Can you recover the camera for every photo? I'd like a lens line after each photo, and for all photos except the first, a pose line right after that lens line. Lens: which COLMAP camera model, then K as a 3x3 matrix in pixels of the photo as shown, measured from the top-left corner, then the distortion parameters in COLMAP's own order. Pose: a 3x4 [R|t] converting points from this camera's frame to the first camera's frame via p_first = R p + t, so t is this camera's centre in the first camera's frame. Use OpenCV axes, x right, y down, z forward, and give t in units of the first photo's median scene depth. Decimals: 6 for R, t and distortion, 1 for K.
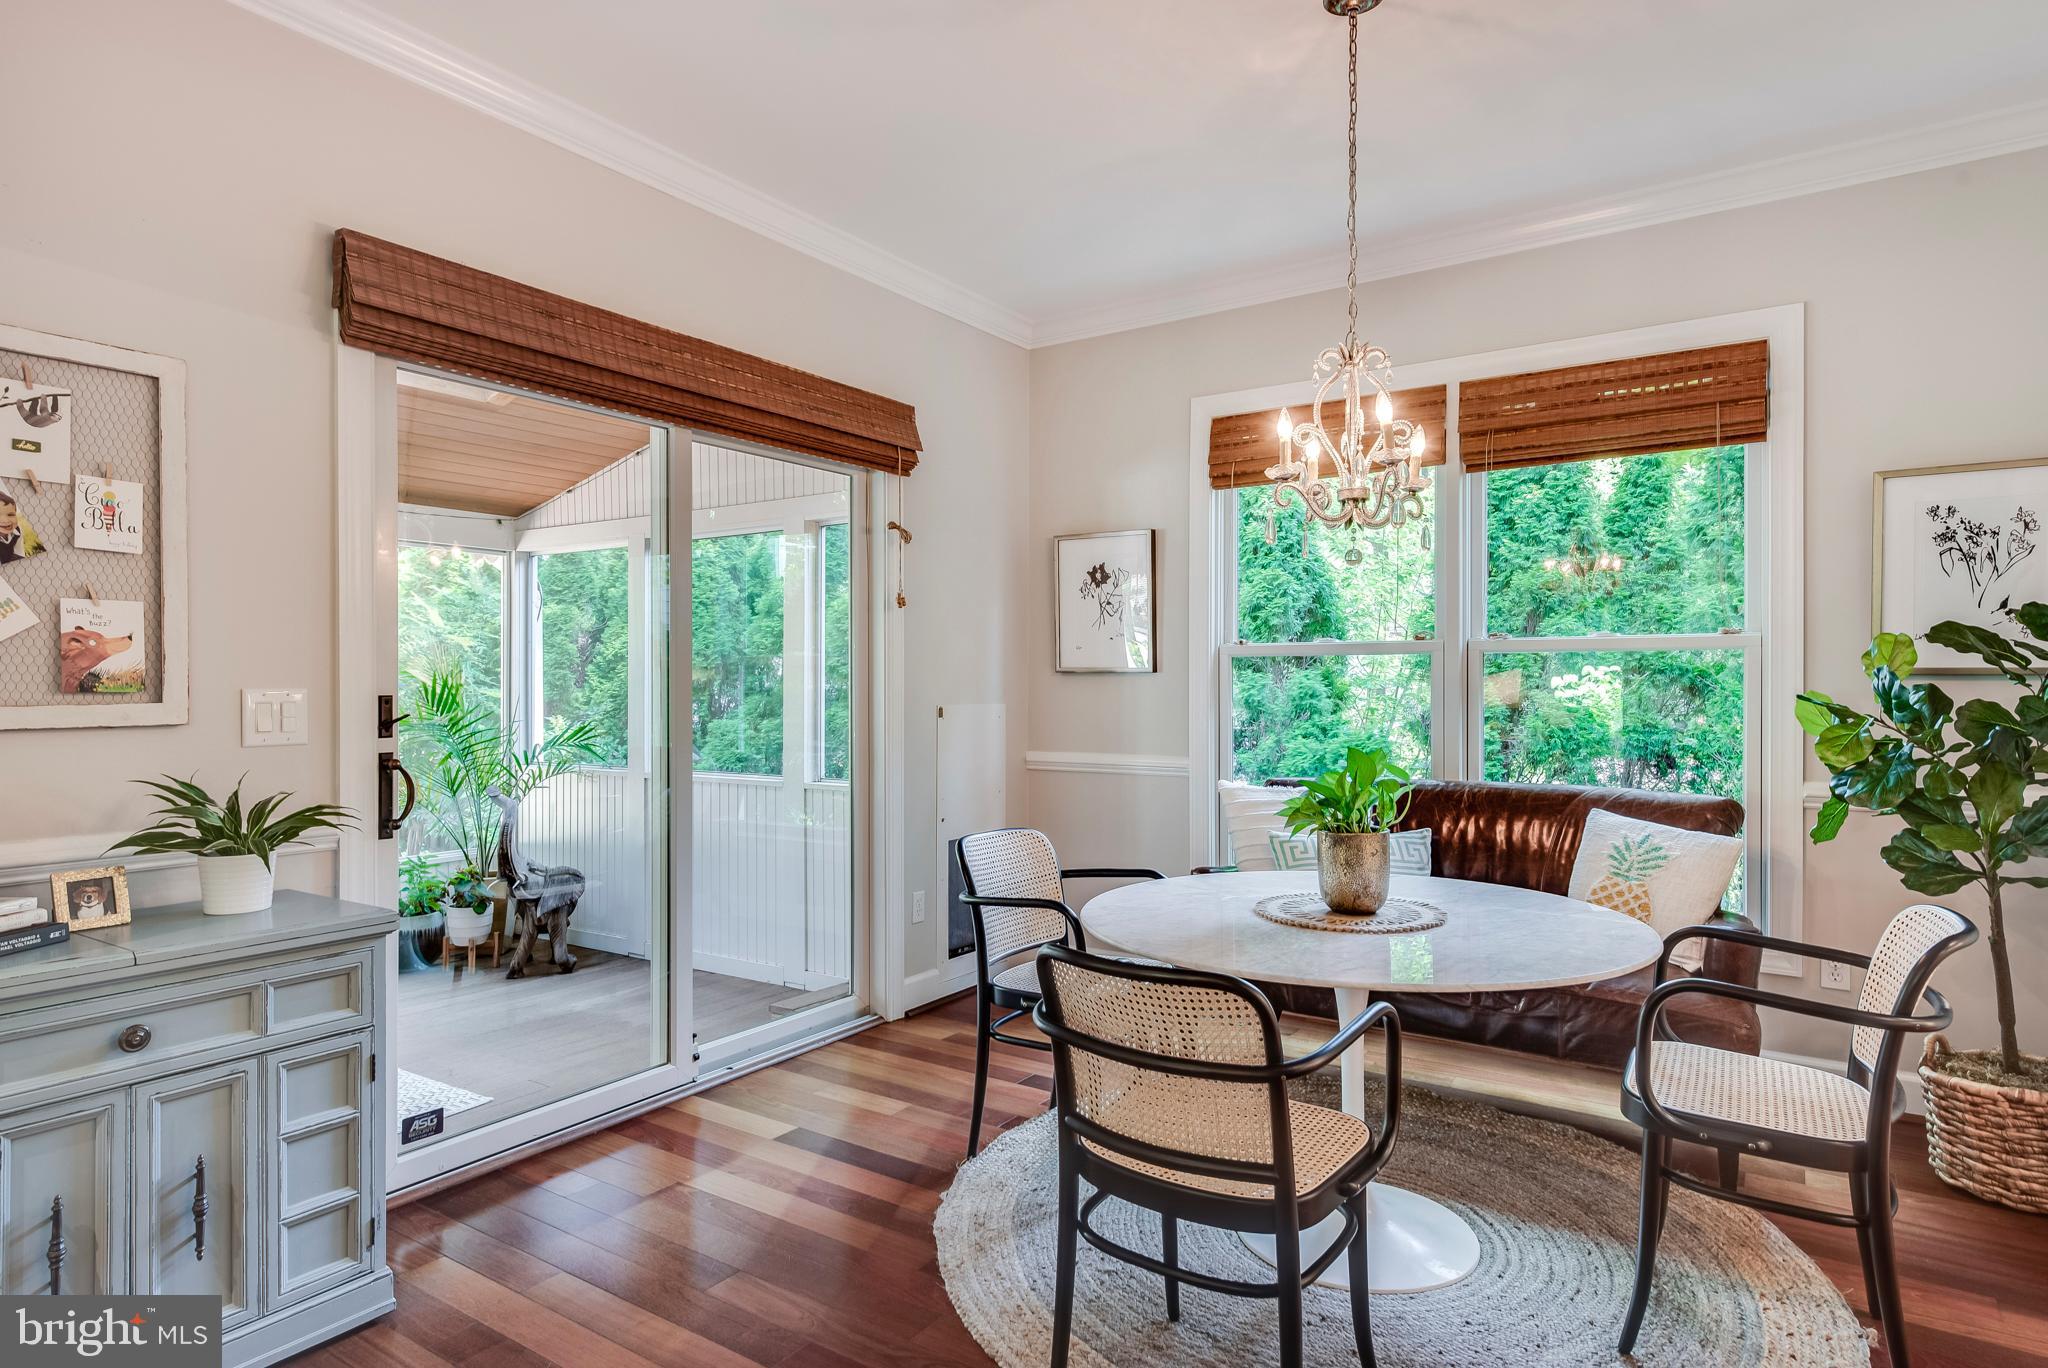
lens RADIAL K [[1131.9, 0, 1007.8], [0, 1131.9, 693.7], [0, 0, 1]] dist [0.003611, 0.000655]
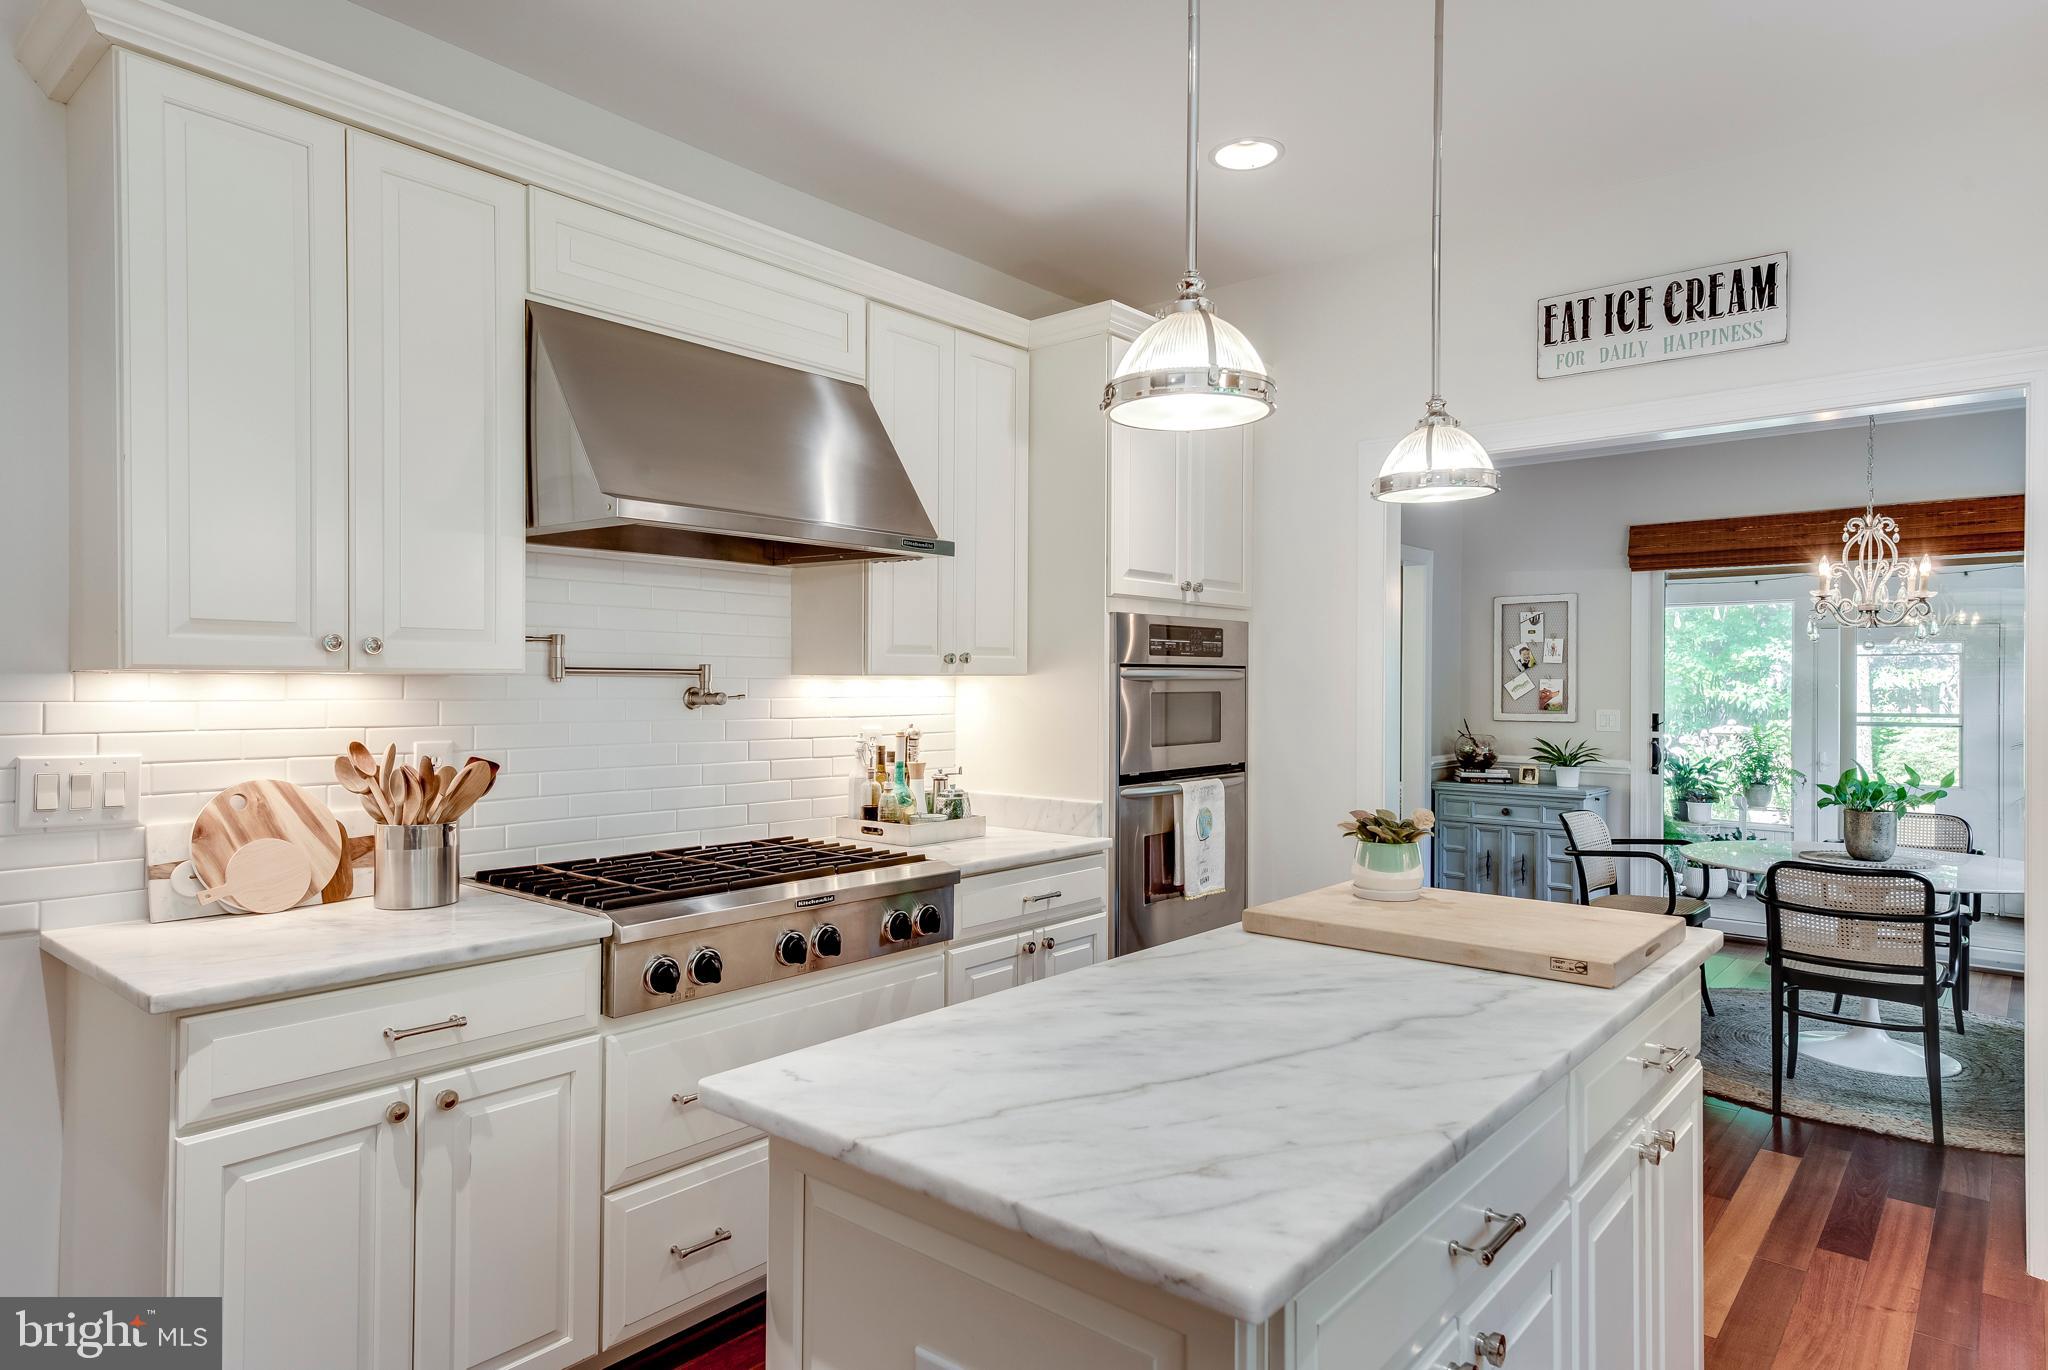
lens RADIAL K [[1186.0, 0, 1032.5], [0, 1186.0, 681.8], [0, 0, 1]] dist [0.020436, -0.002447]
pose [[-0.082357, 0.002777, -0.996599, 2.533649], [-0.008687, 0.999956, 0.003505, -0.076990], [0.996565, 0.008946, -0.082329, -0.114550]]
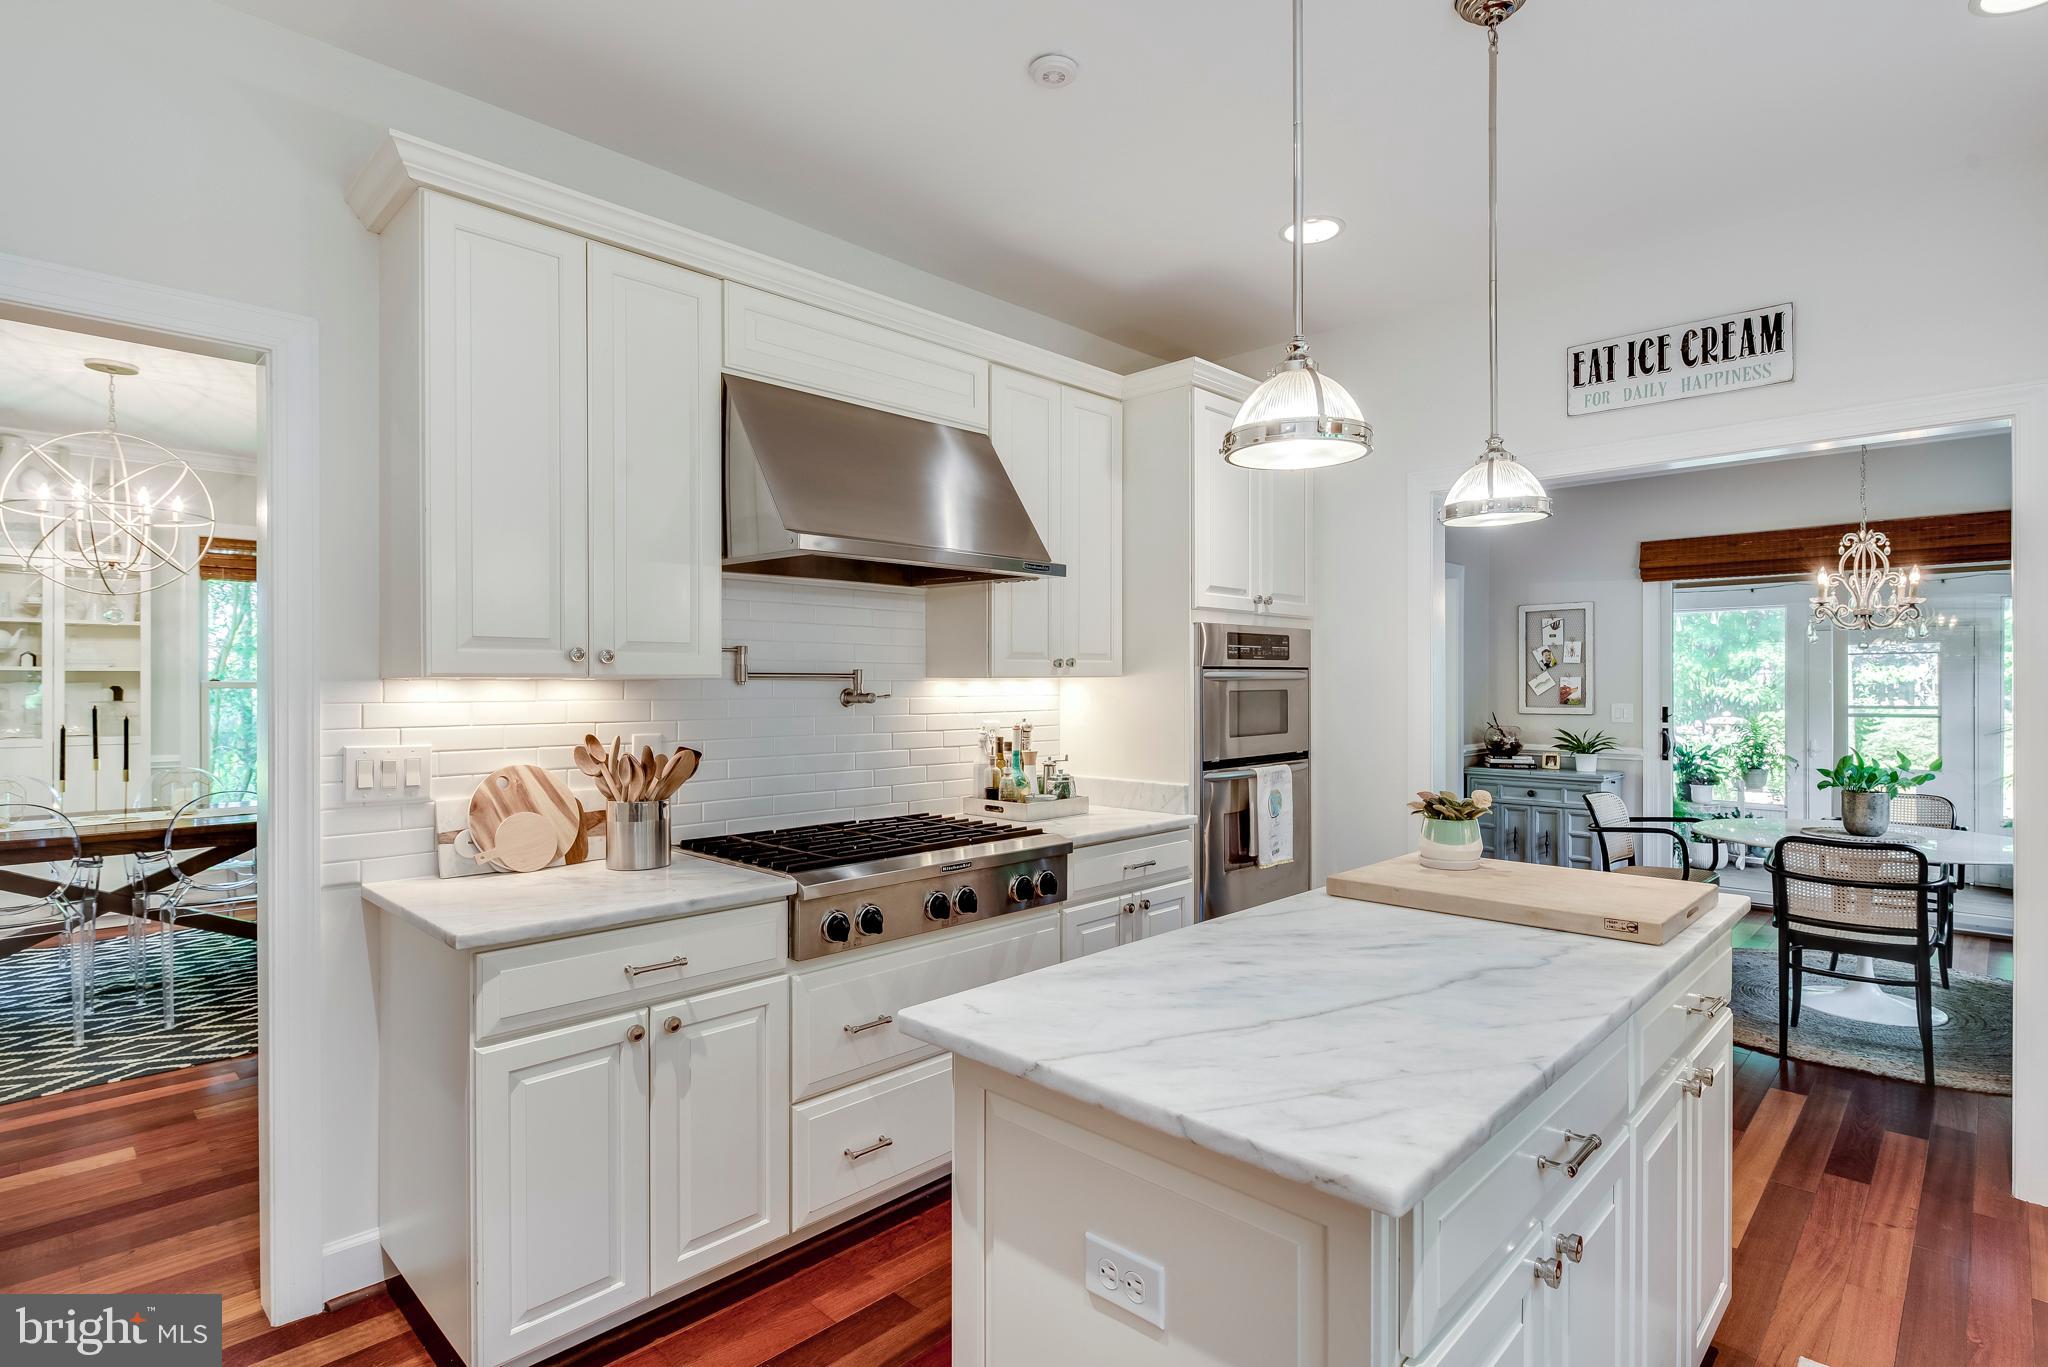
lens RADIAL K [[1015.1, 0, 1030.4], [0, 1015.1, 682.0], [0, 0, 1]] dist [-0.004281, -0.002609]
pose [[-0.151771, 0.003532, -0.988409, 2.554410], [-0.002701, 0.999988, 0.003988, -0.078017], [0.988412, 0.003275, -0.151760, -0.154999]]
